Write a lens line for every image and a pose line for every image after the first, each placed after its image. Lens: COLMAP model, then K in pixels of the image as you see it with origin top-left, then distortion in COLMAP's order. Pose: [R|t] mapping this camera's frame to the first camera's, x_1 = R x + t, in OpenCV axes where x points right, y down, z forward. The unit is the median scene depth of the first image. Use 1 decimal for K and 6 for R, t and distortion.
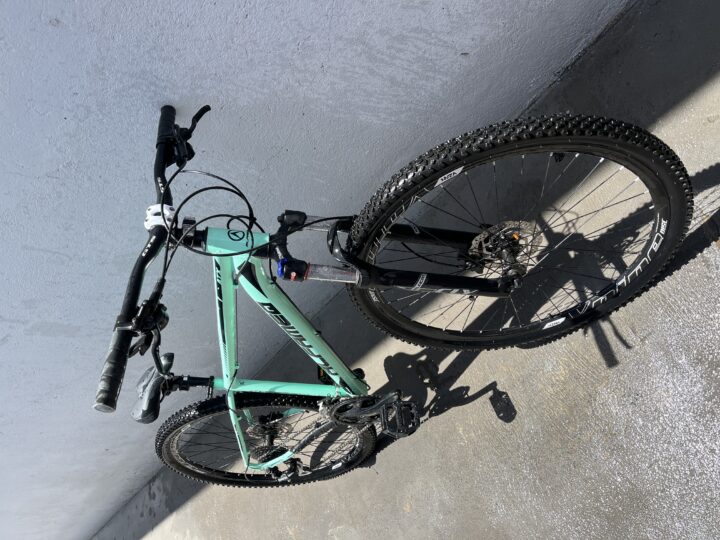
lens RADIAL K [[548.3, 0, 362.0], [0, 548.3, 273.2], [0, 0, 1]] dist [0.058739, -0.076178]
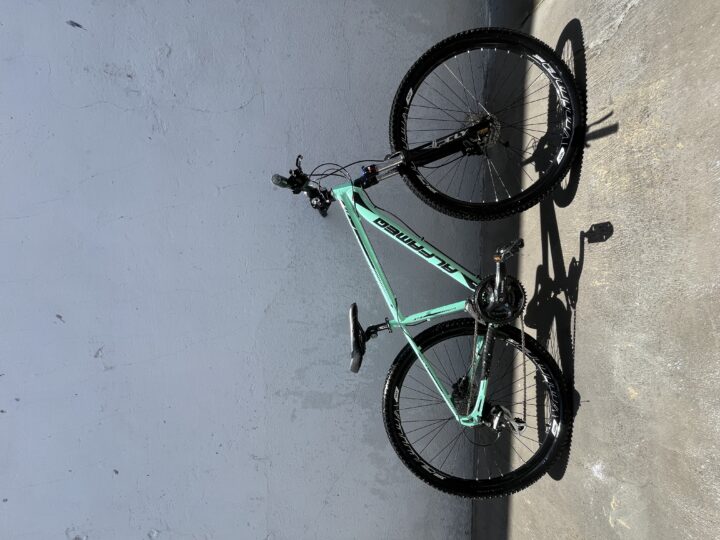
lens RADIAL K [[291.5, 0, 358.1], [0, 291.5, 271.8], [0, 0, 1]] dist [-0.004494, -0.000007]
pose [[0.816997, -0.548617, -0.177583, -0.143533], [0.223912, 0.585619, -0.779046, 0.835509], [0.531394, 0.596715, 0.601291, 0.467294]]
